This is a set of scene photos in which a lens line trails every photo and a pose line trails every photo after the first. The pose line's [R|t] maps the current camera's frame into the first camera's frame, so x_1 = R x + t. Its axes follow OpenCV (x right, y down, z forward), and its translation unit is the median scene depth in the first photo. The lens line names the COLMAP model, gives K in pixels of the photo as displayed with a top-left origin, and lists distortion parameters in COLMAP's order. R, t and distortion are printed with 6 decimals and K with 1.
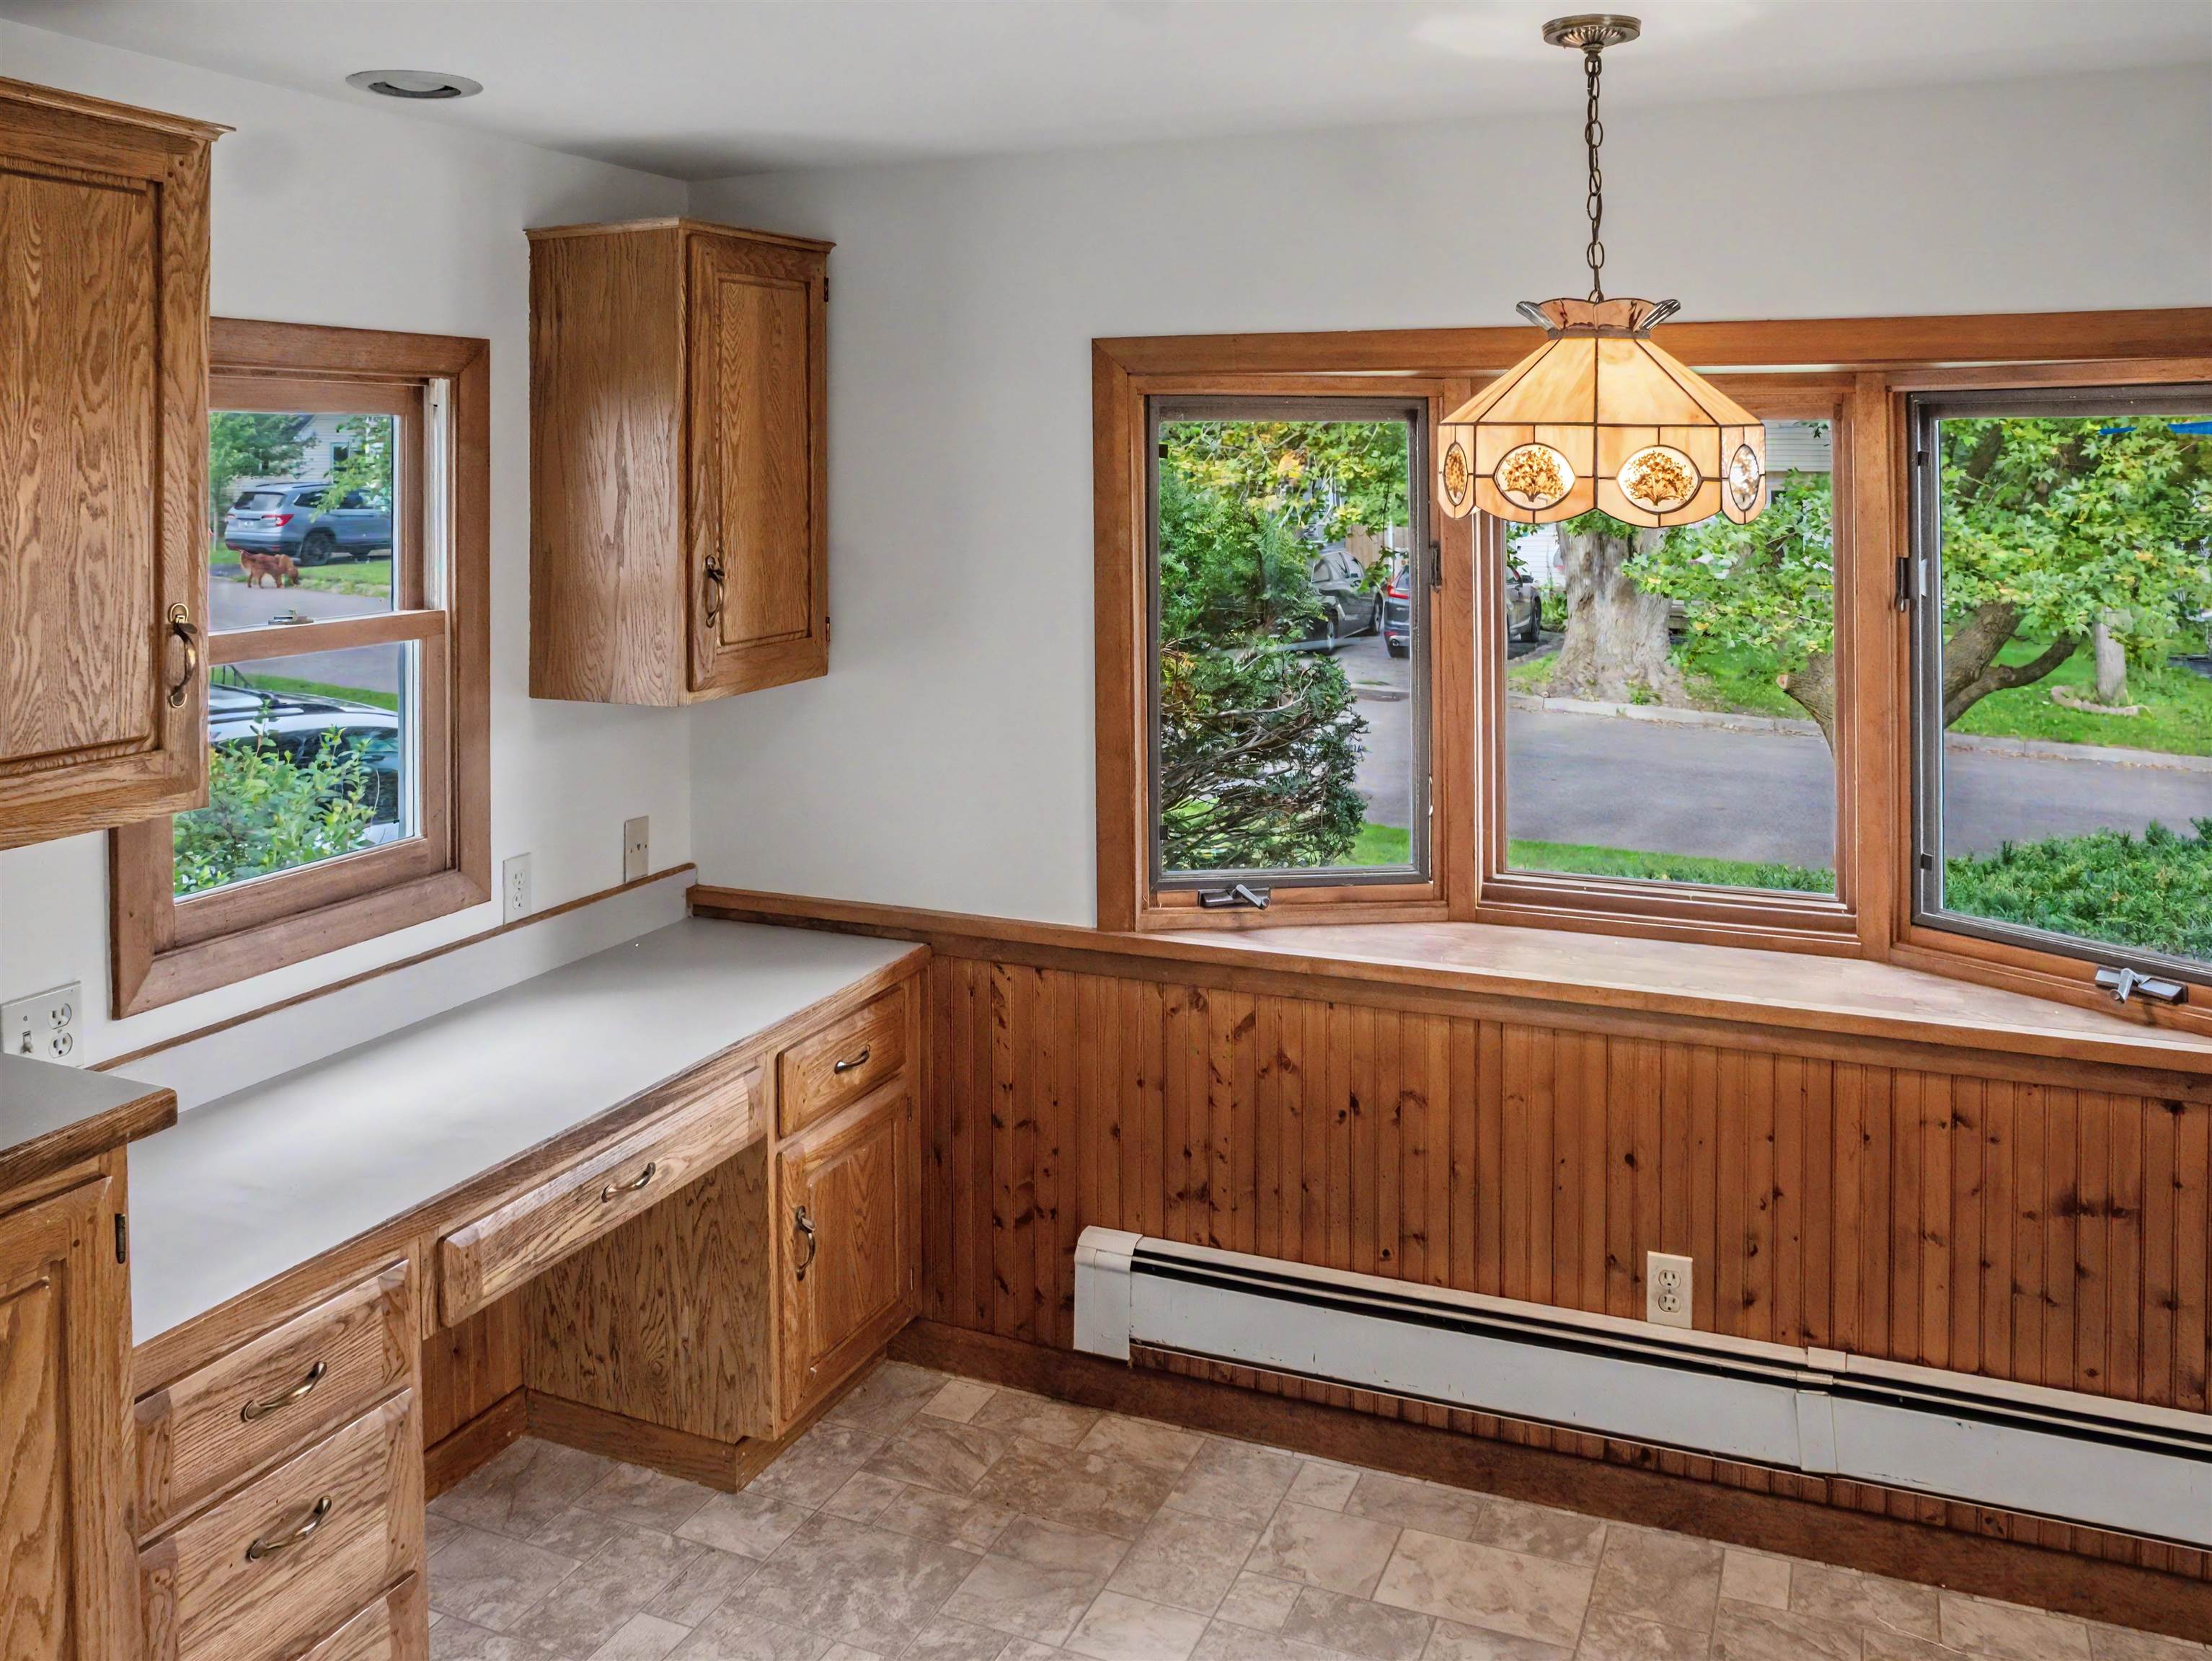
lens RADIAL K [[1771.2, 0, 1071.2], [0, 1771.2, 832.5], [0, 0, 1]] dist [-0.067276, 0.051233]
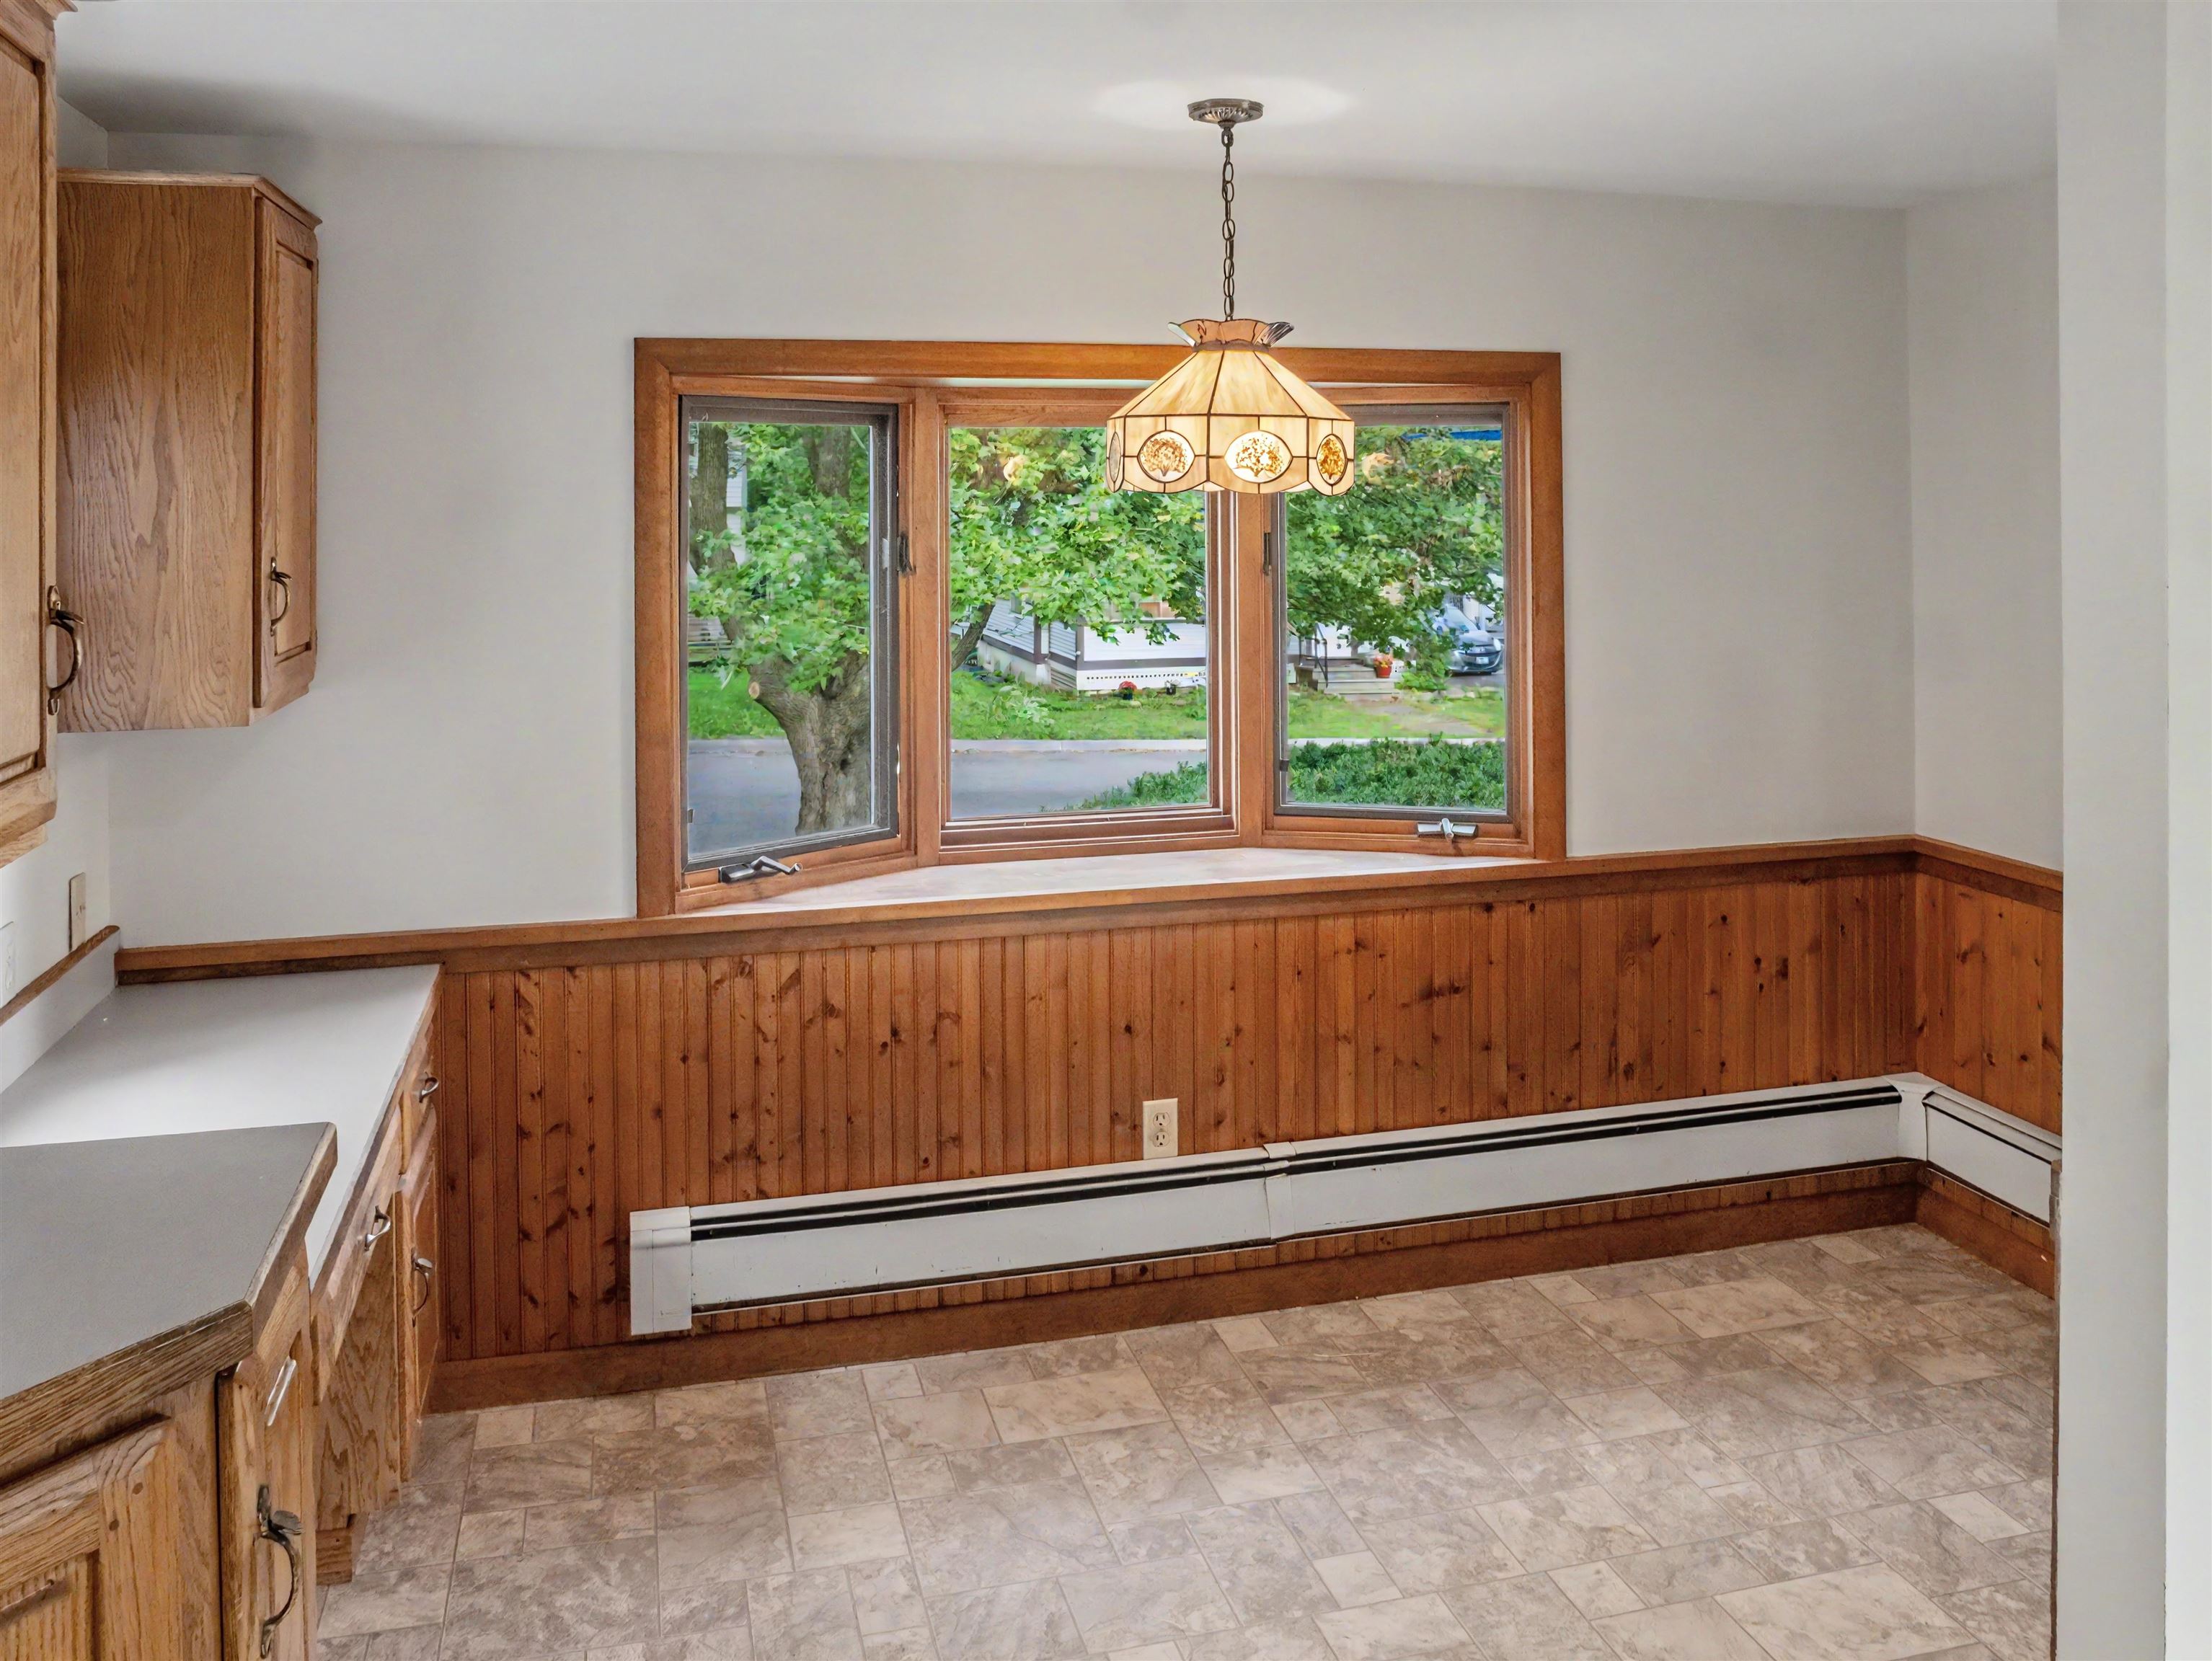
lens RADIAL K [[1721.9, 0, 1100.0], [0, 1721.9, 899.7], [0, 0, 1]] dist [-0.080398, 0.101051]
pose [[0.790651, -0.139242, 0.596223, -0.384169], [0.127196, 0.989906, 0.062509, 0.017283], [-0.598909, 0.026414, 0.800381, 0.041714]]
